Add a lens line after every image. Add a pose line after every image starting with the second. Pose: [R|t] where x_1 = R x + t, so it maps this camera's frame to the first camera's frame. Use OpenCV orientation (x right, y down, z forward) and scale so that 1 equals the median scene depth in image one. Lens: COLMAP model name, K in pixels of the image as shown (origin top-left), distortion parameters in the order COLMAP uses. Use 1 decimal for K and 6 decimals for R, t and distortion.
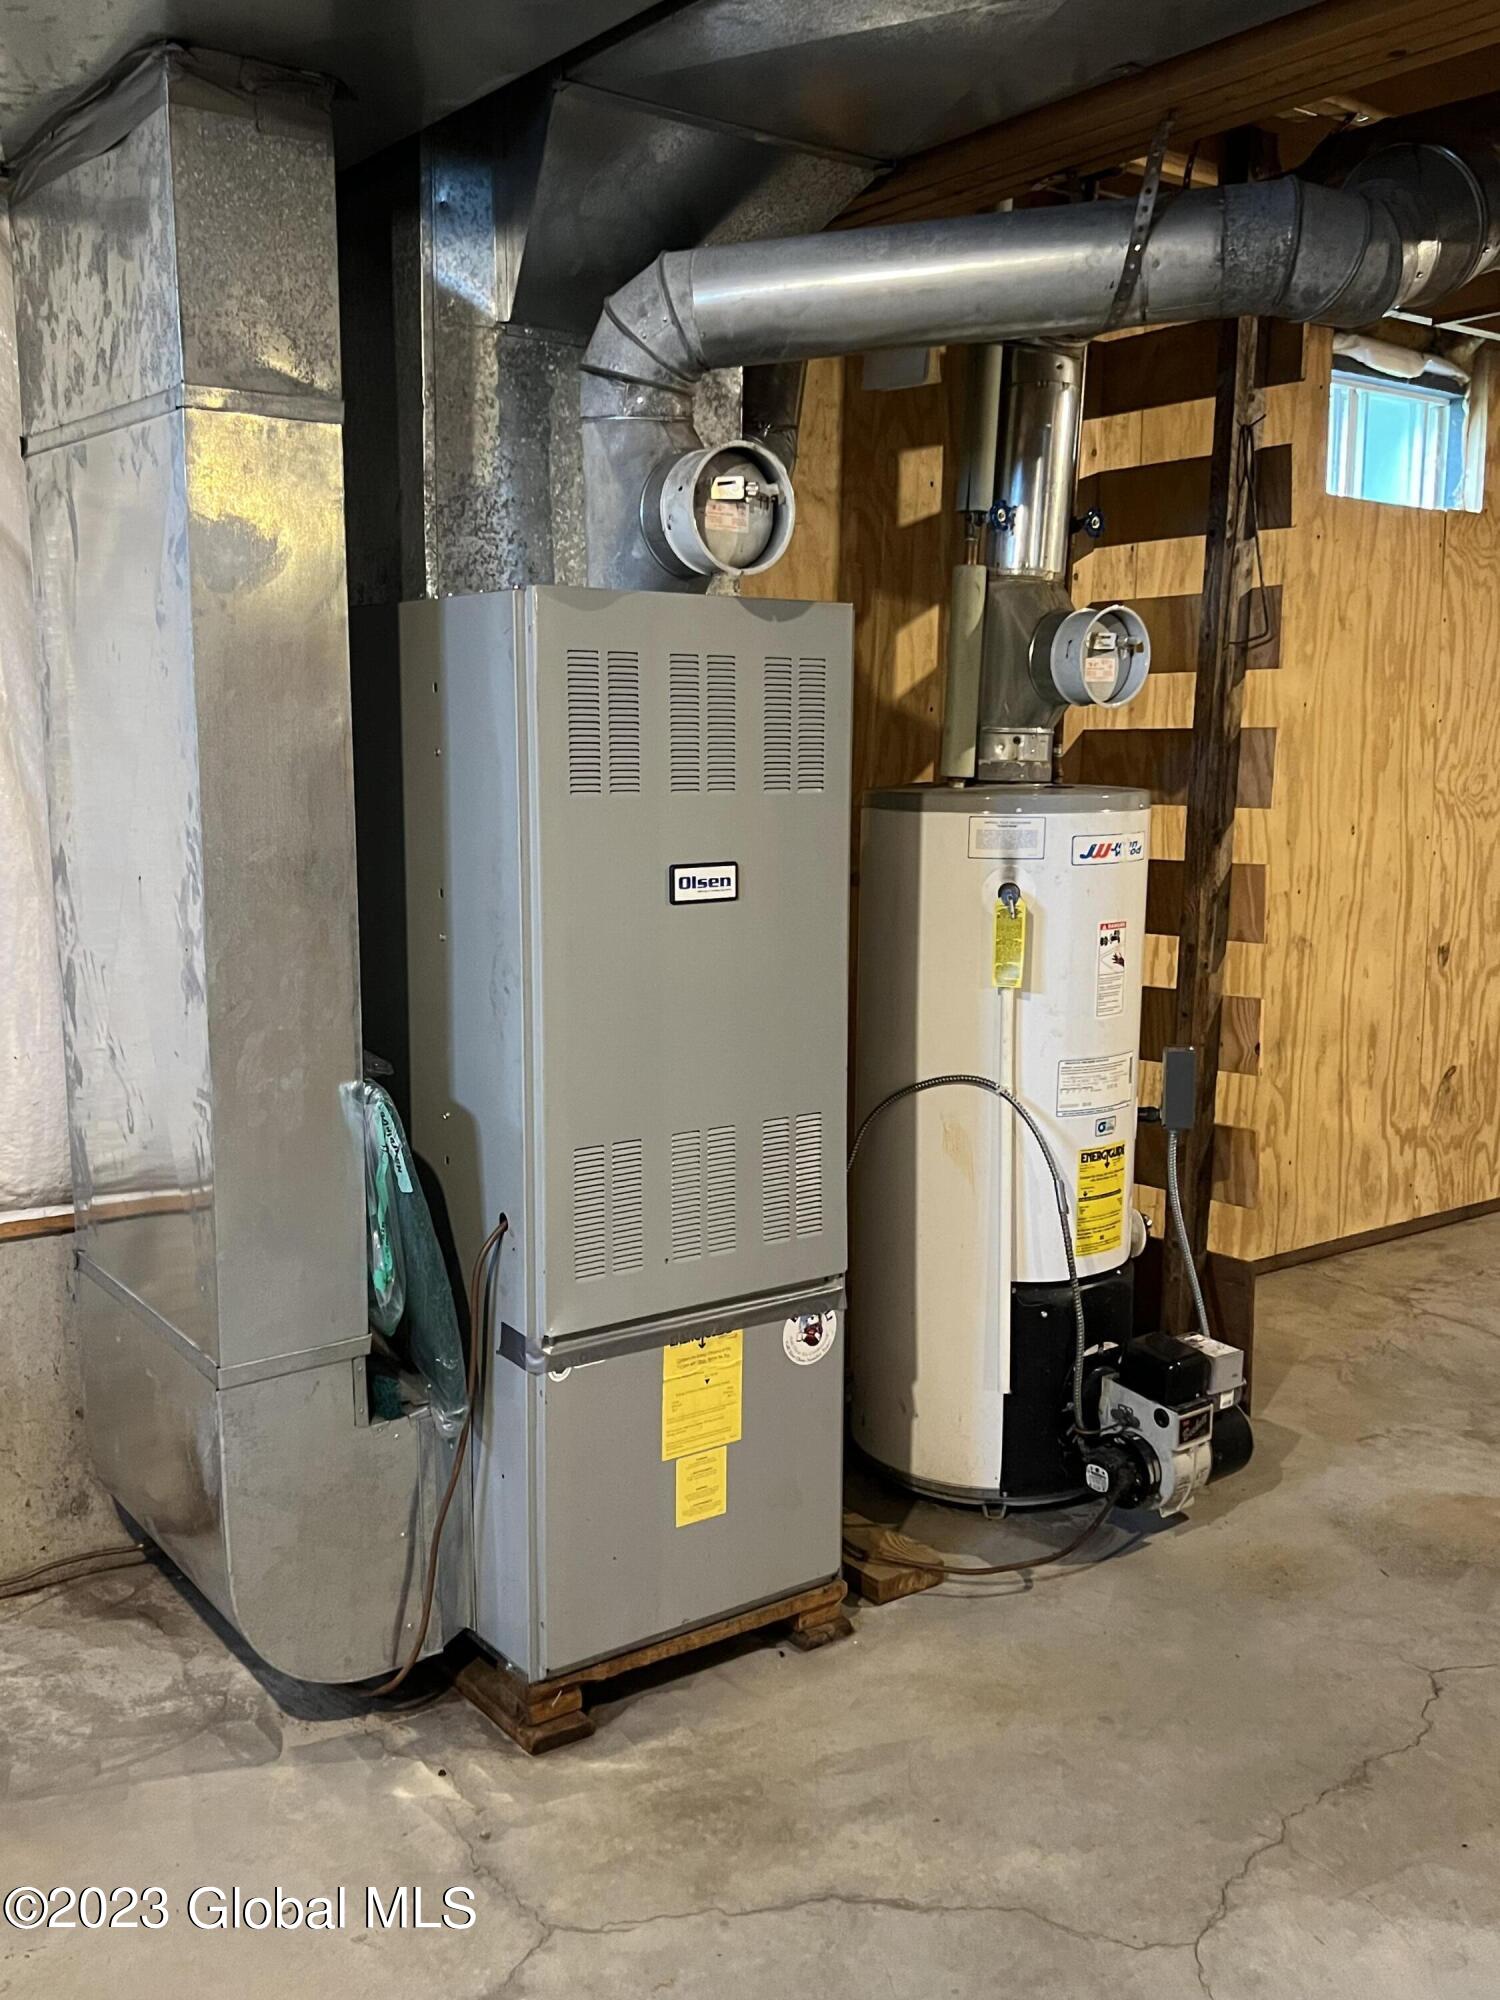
lens RADIAL K [[1837.0, 0, 738.1], [0, 1837.0, 1012.4], [0, 0, 1]] dist [0.023770, 0.000000]
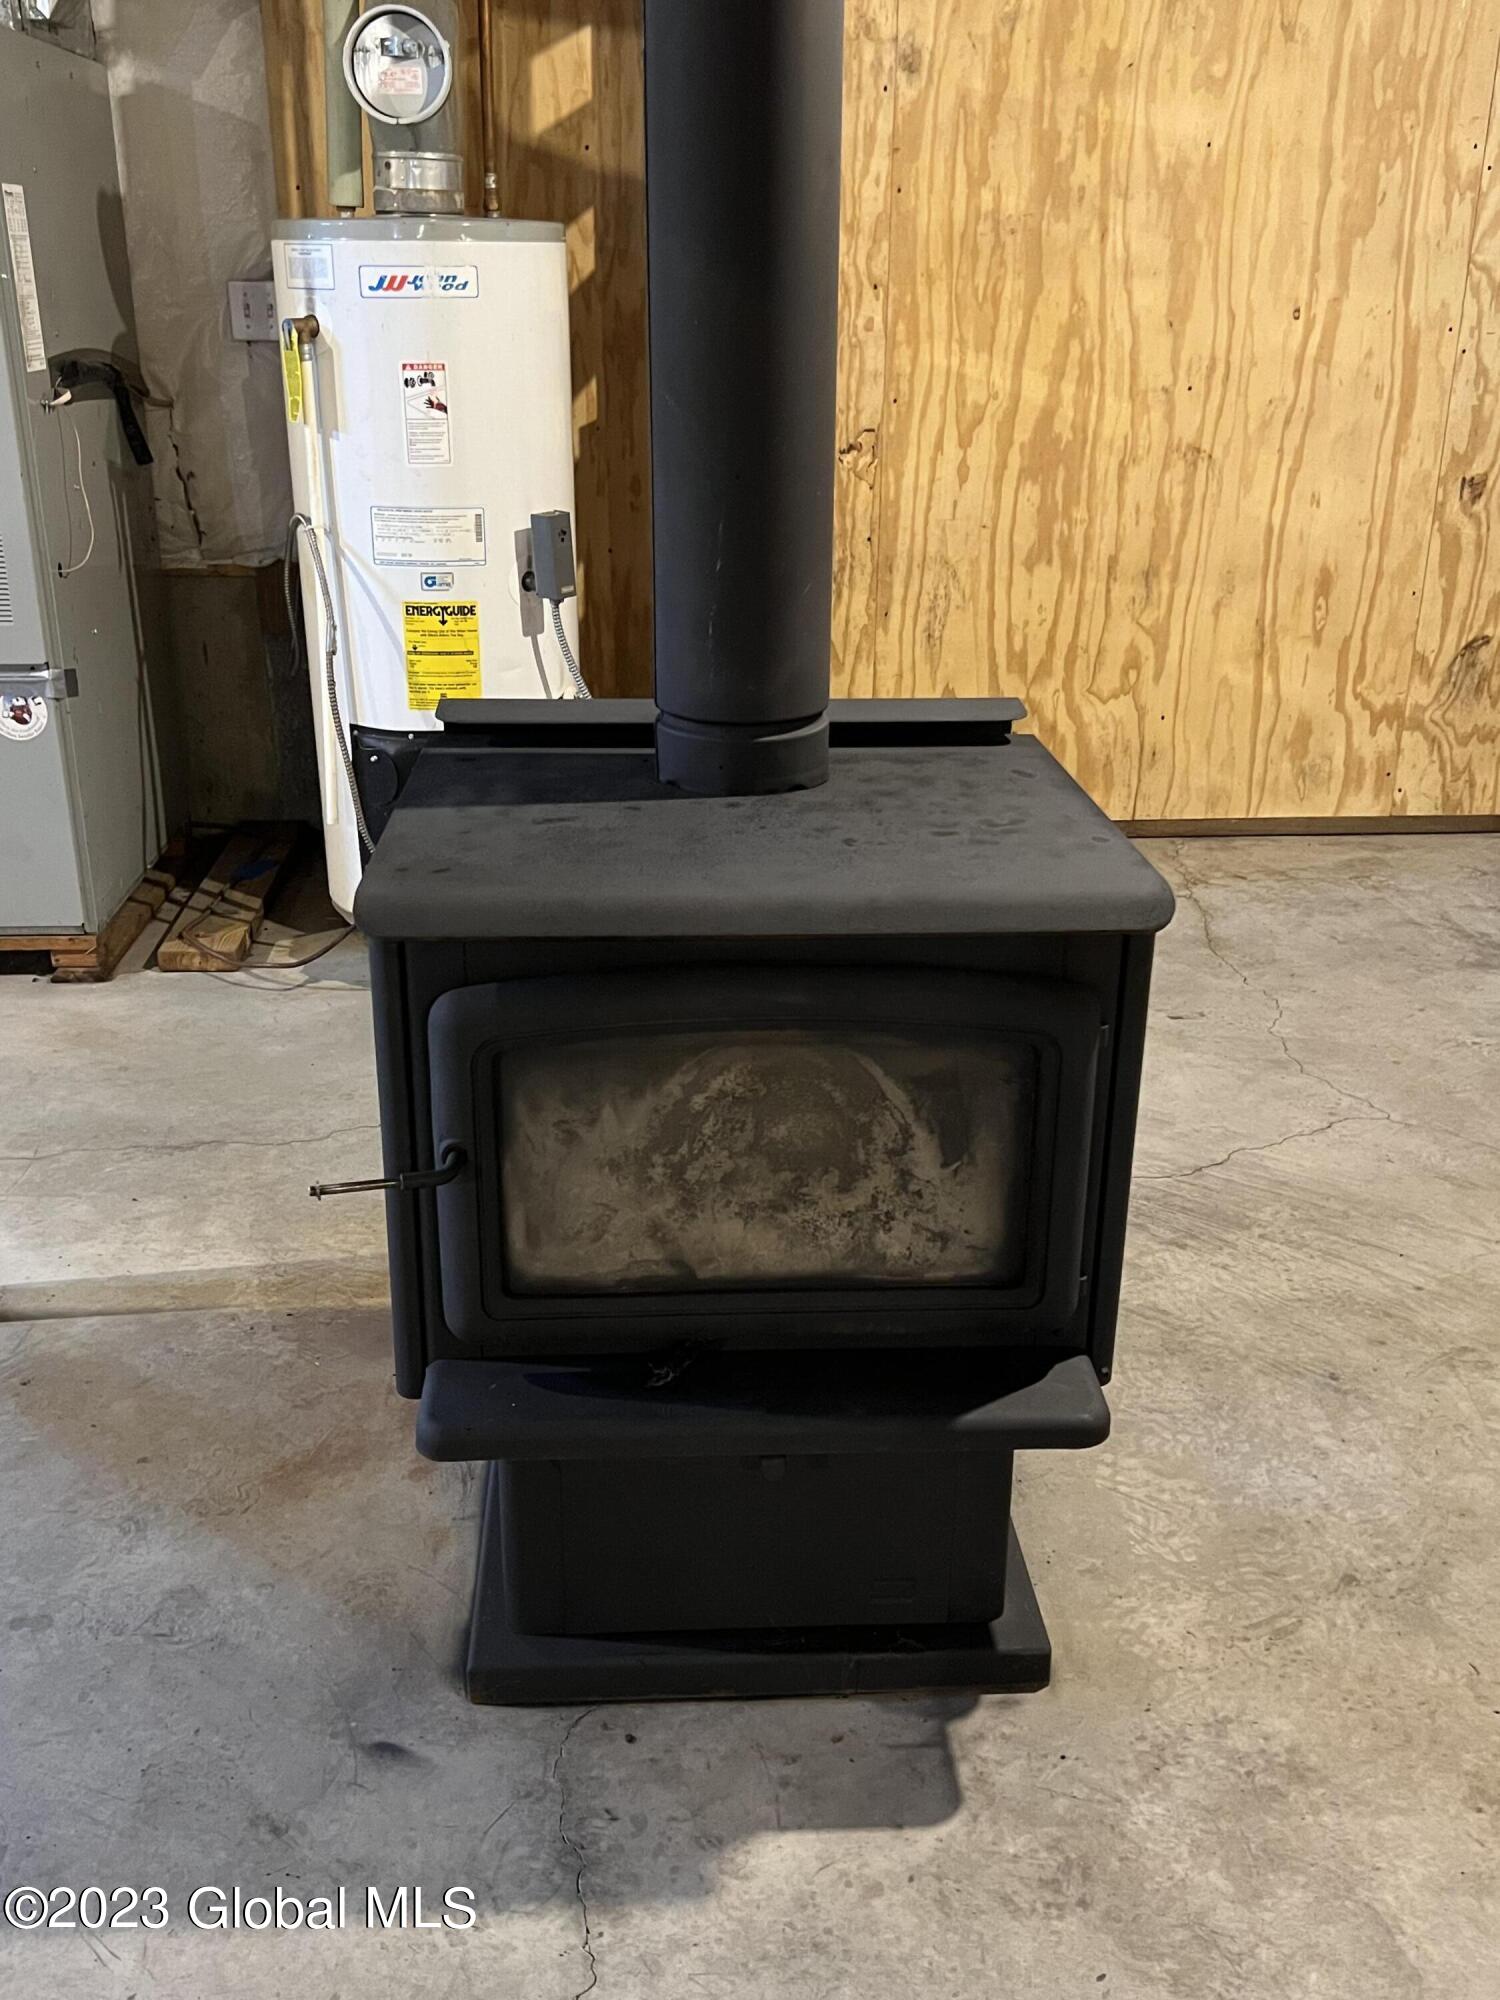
lens RADIAL K [[1837.0, 0, 732.8], [0, 1837.0, 1011.0], [0, 0, 1]] dist [0.023770, 0.000000]
pose [[0.843149, 0.207641, -0.495968, 0.596826], [-0.088601, 0.963468, 0.252742, 0.013418], [0.530329, -0.169156, 0.830745, 0.141537]]
